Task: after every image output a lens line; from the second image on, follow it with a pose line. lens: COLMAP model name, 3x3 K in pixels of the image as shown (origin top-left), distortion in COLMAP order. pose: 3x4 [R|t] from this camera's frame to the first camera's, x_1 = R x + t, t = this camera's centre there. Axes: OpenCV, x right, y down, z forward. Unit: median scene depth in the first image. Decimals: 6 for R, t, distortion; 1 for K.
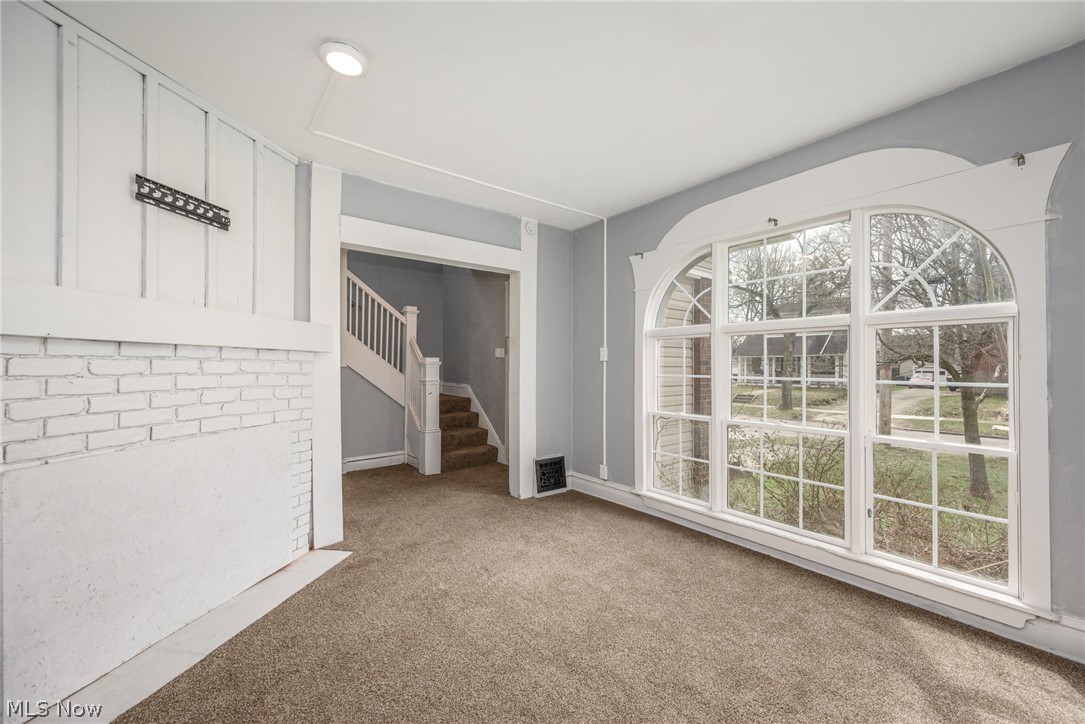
lens RADIAL K [[428.9, 0, 545.6], [0, 428.9, 362.1], [0, 0, 1]] dist [-0.003390, -0.000407]
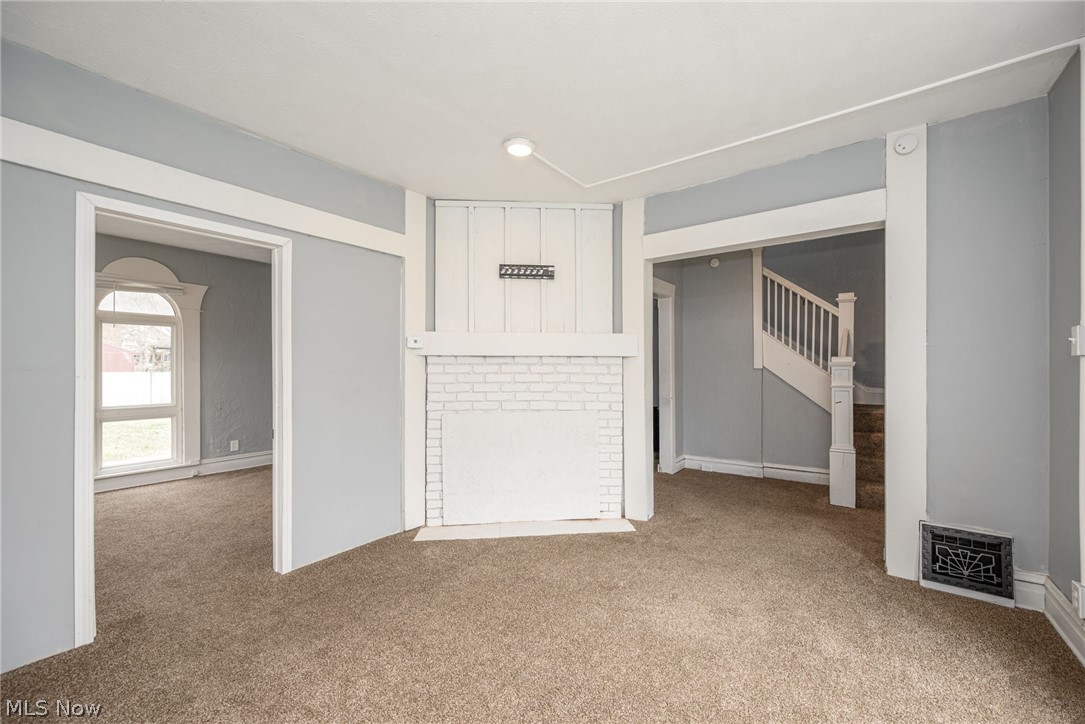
lens RADIAL K [[428.9, 0, 548.9], [0, 428.9, 367.8], [0, 0, 1]] dist [-0.003390, -0.000407]
pose [[0.266065, -0.002495, -0.963952, 0.584990], [0.011655, 0.999932, 0.000629, 0.004953], [0.963885, -0.011402, 0.266076, 0.471061]]
